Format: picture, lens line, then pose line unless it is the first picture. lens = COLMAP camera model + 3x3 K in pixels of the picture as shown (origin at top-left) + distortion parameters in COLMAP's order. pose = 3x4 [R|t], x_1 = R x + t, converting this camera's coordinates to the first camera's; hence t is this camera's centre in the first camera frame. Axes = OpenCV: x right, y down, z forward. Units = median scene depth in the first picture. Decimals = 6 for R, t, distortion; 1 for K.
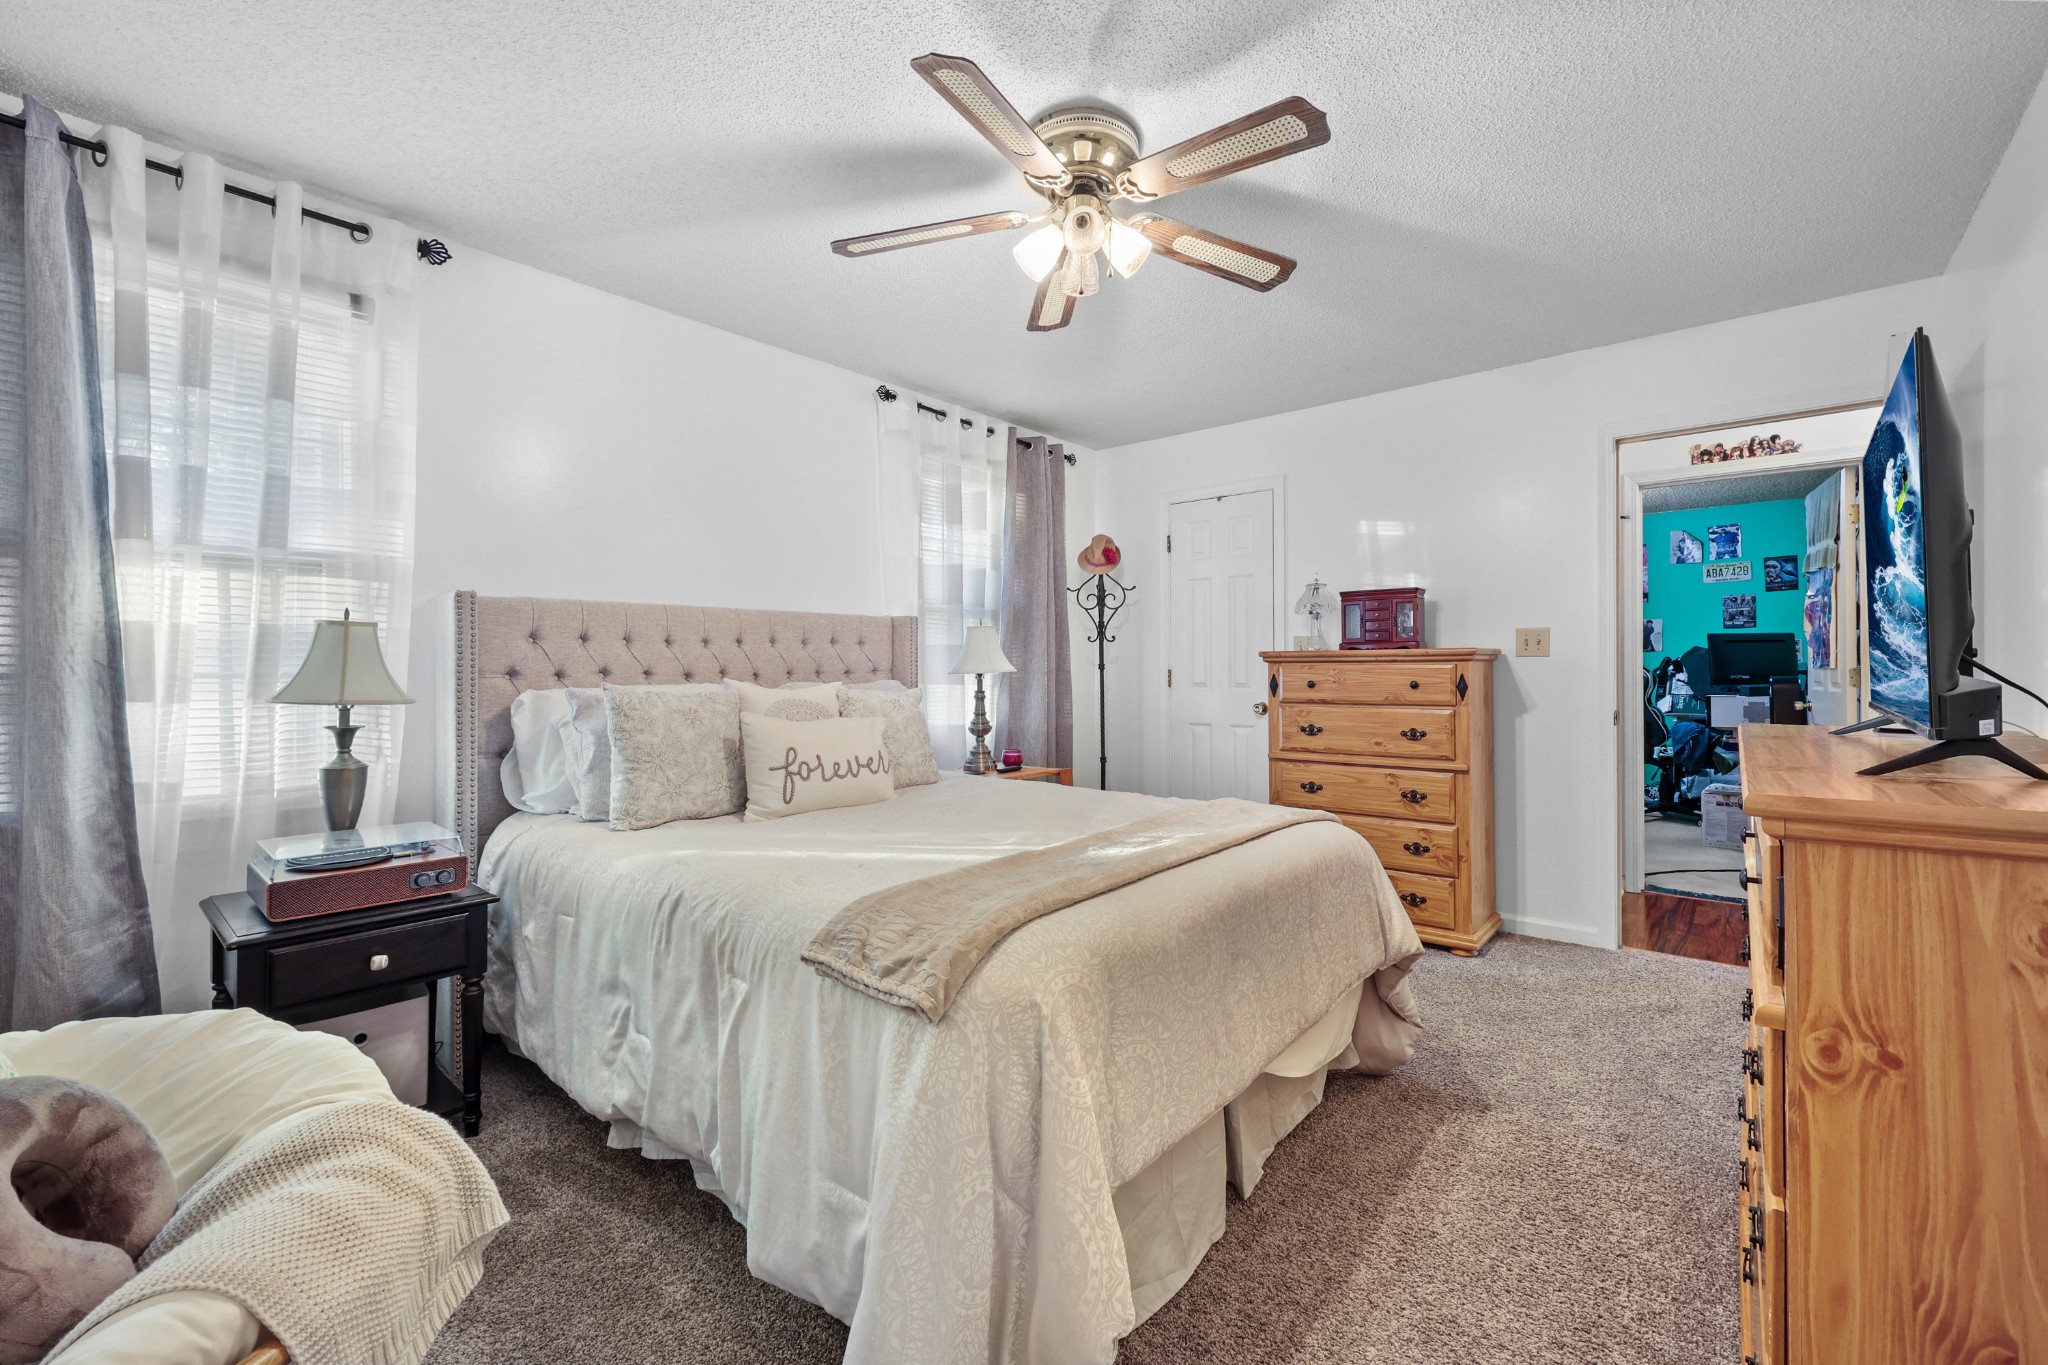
lens RADIAL K [[845.3, 0, 1024.0], [0, 845.3, 682.5], [0, 0, 1]] dist [0.000427, 0.000054]
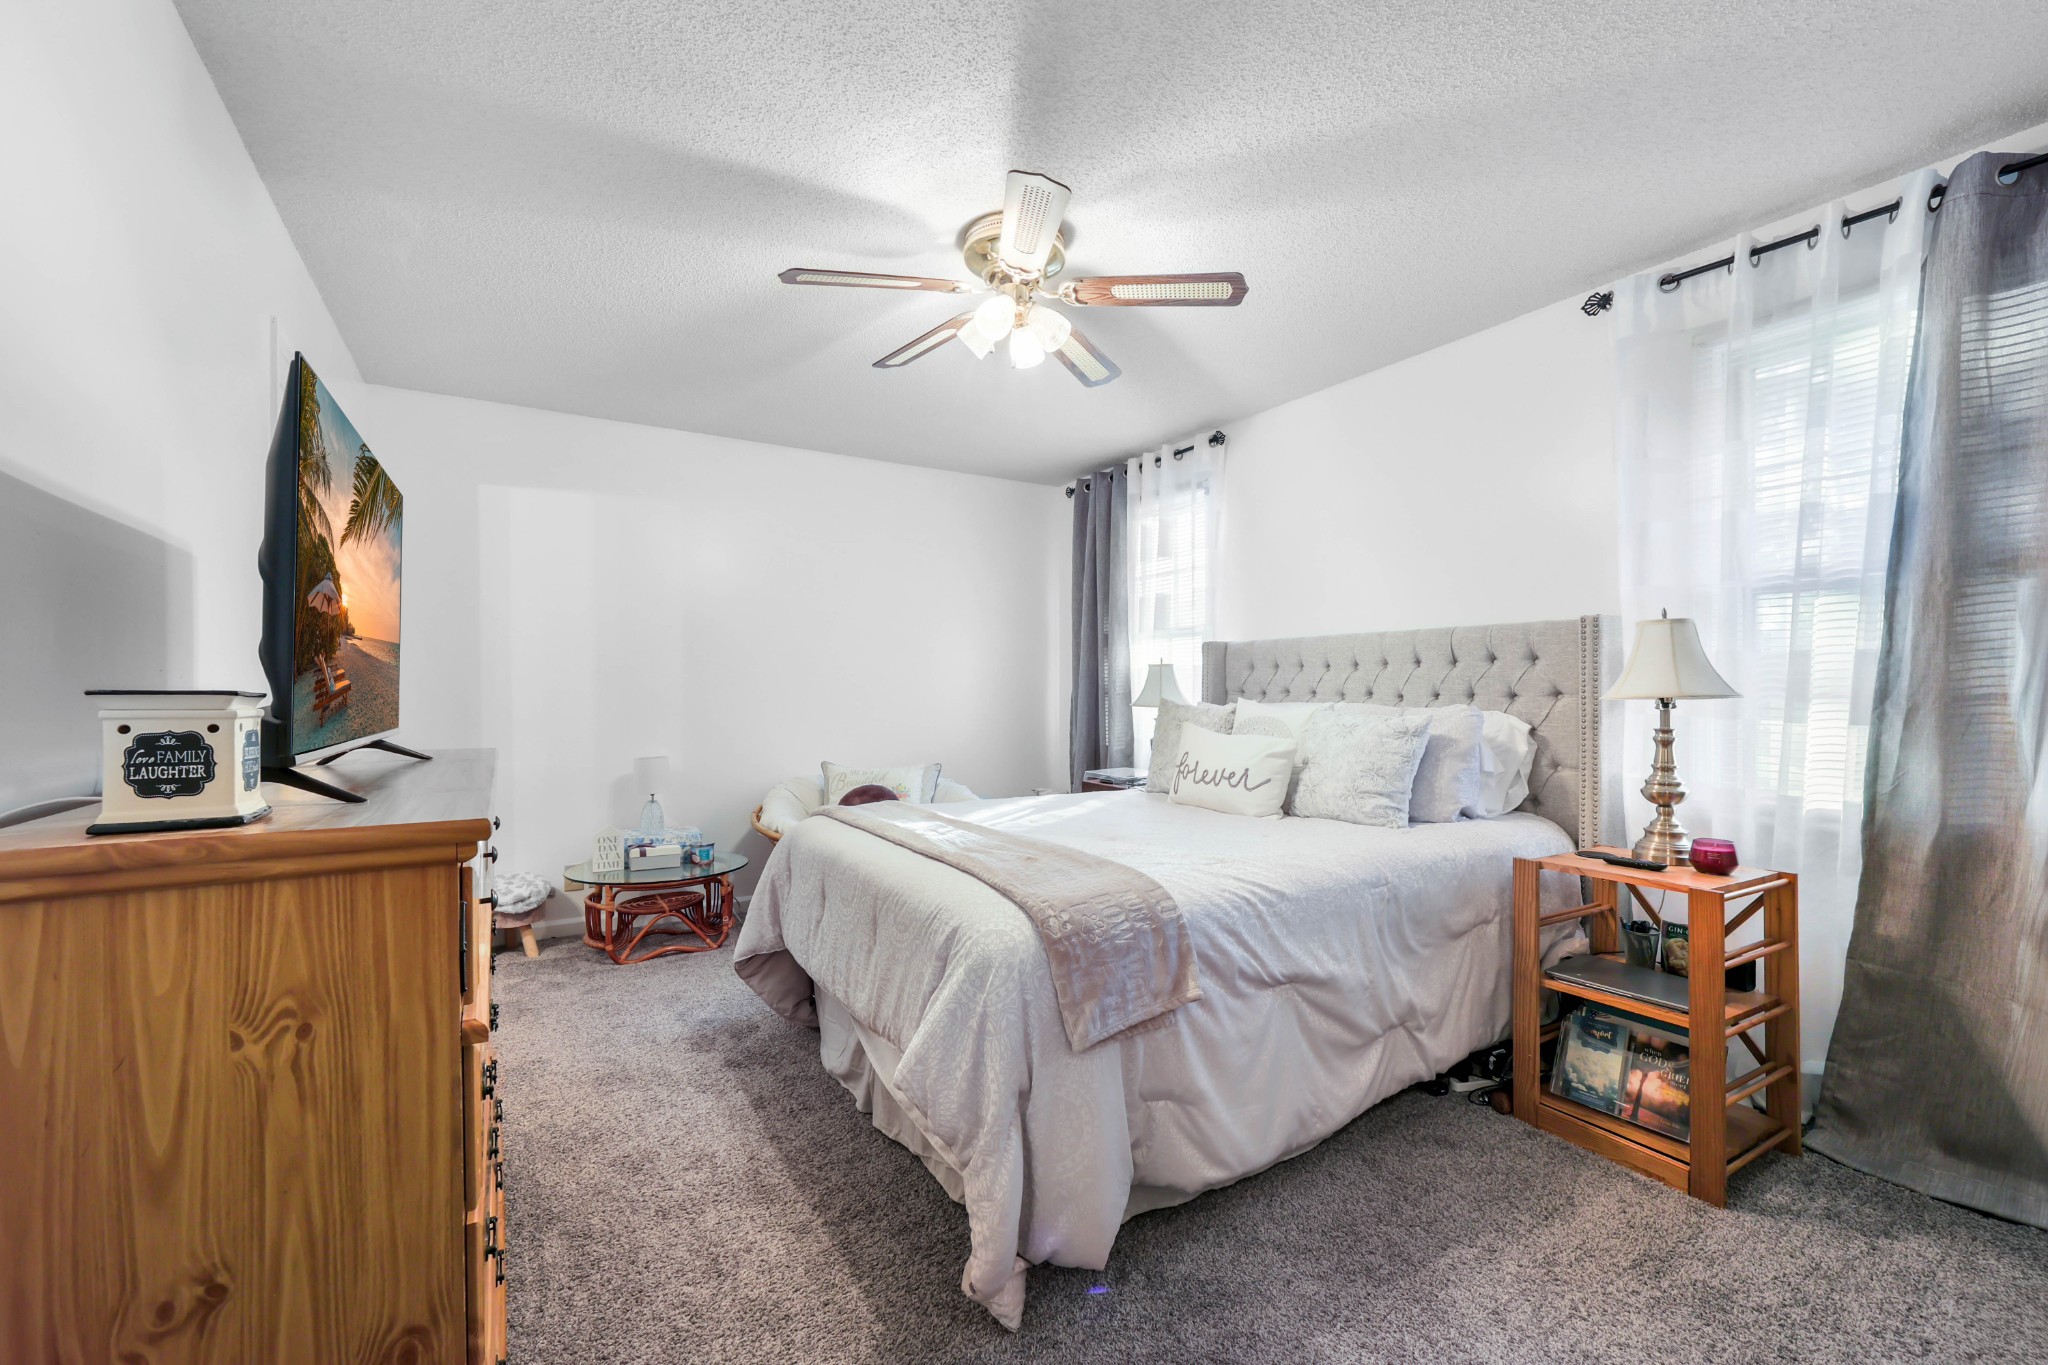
lens RADIAL K [[845.3, 0, 1024.0], [0, 845.3, 682.5], [0, 0, 1]] dist [0.000427, 0.000054]
pose [[-0.319678, -0.004989, -0.947513, 0.750731], [-0.019916, 0.999801, 0.001455, -0.017418], [0.947317, 0.019335, -0.319714, 0.884012]]
